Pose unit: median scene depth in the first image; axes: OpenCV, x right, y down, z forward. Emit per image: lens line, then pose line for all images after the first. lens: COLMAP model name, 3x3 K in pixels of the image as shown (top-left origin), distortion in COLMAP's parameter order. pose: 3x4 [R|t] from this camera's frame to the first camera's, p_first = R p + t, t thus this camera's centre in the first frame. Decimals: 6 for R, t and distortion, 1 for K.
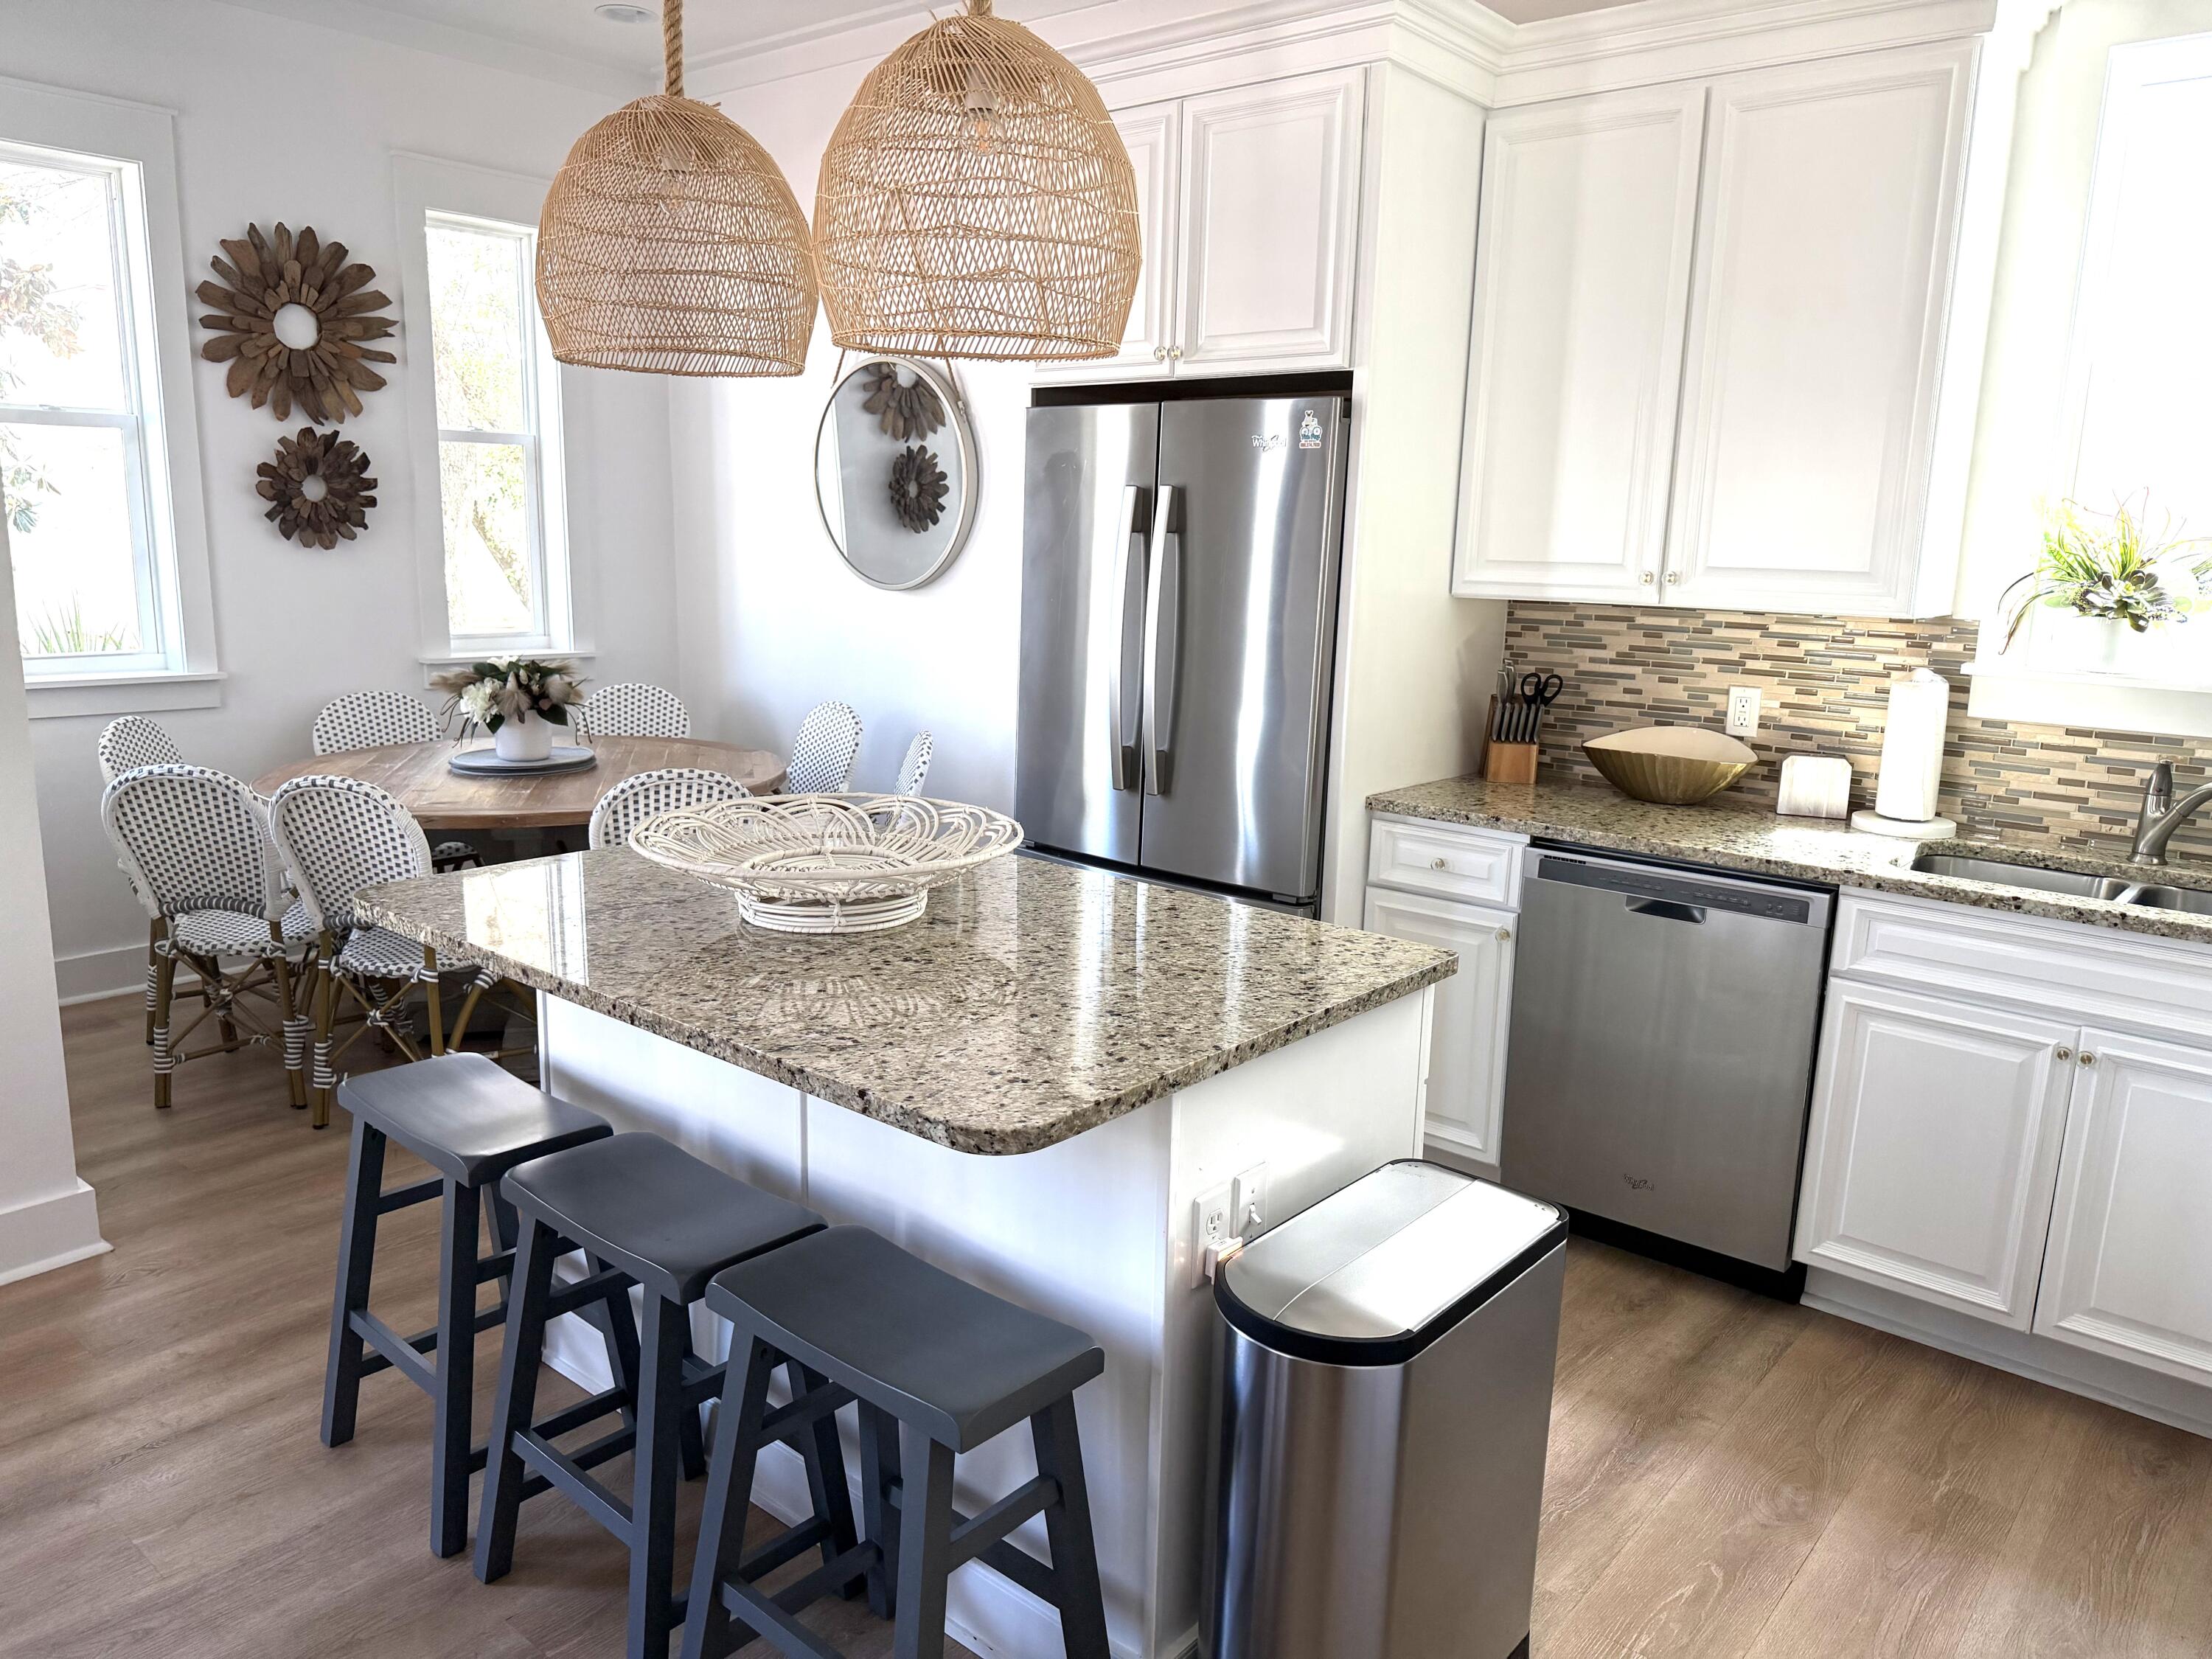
lens RADIAL K [[1622.4, 0, 1082.5], [0, 1622.4, 821.7], [0, 0, 1]] dist [0.061214, -0.067524]
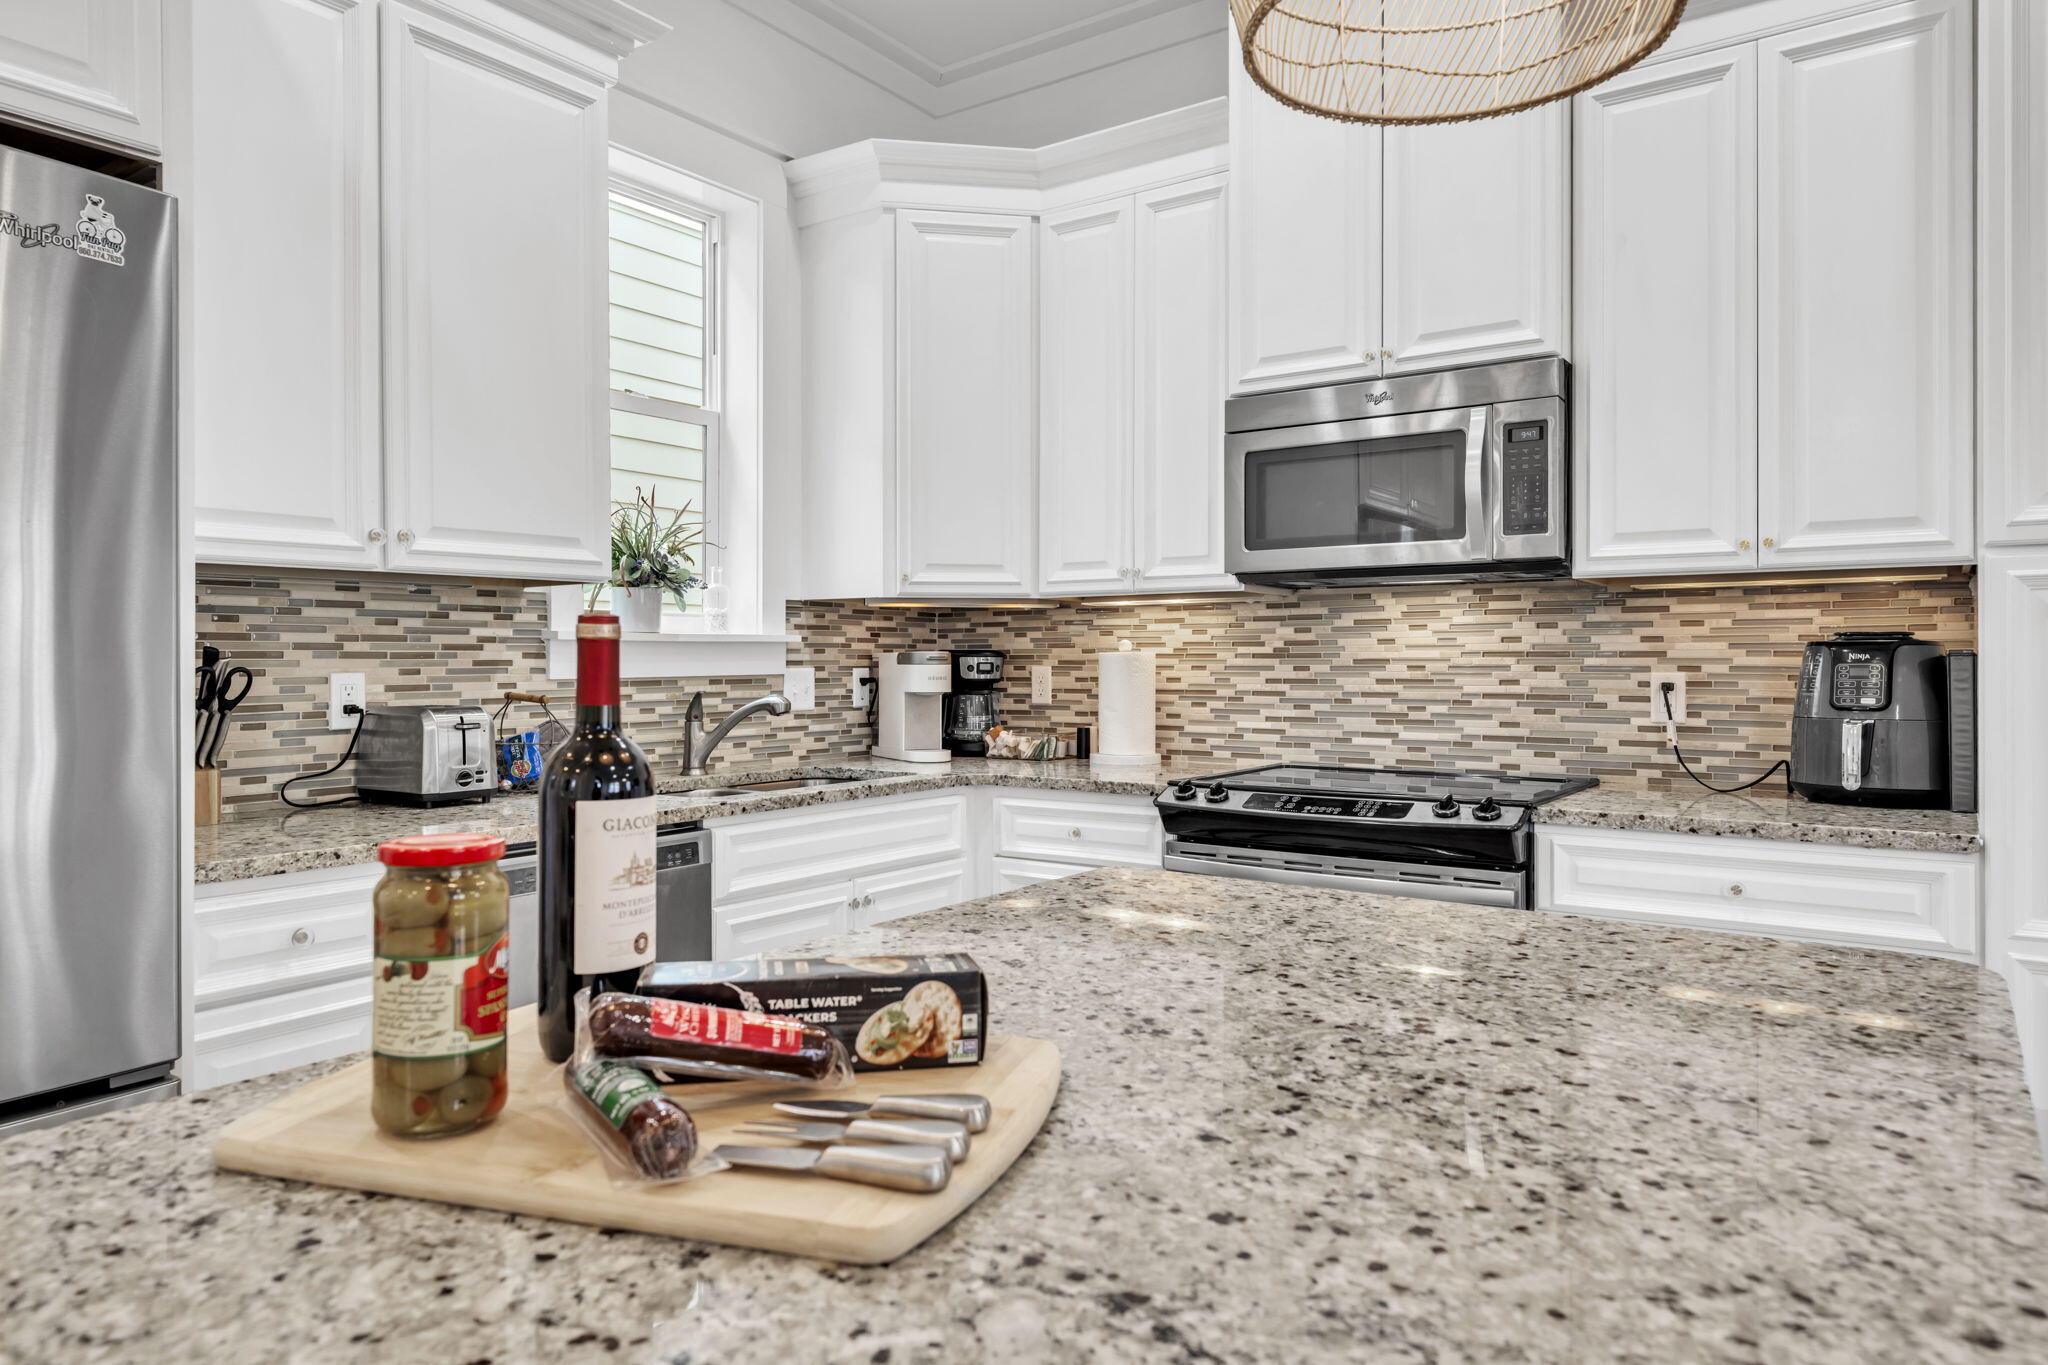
lens RADIAL K [[1302.5, 0, 1012.7], [0, 1302.5, 661.2], [0, 0, 1]] dist [0.001633, 0.006223]
pose [[-0.114386, -0.021202, 0.993210, -0.348657], [0.187455, 0.981352, 0.042538, -0.053702], [-0.975590, 0.191048, -0.108278, 0.766192]]
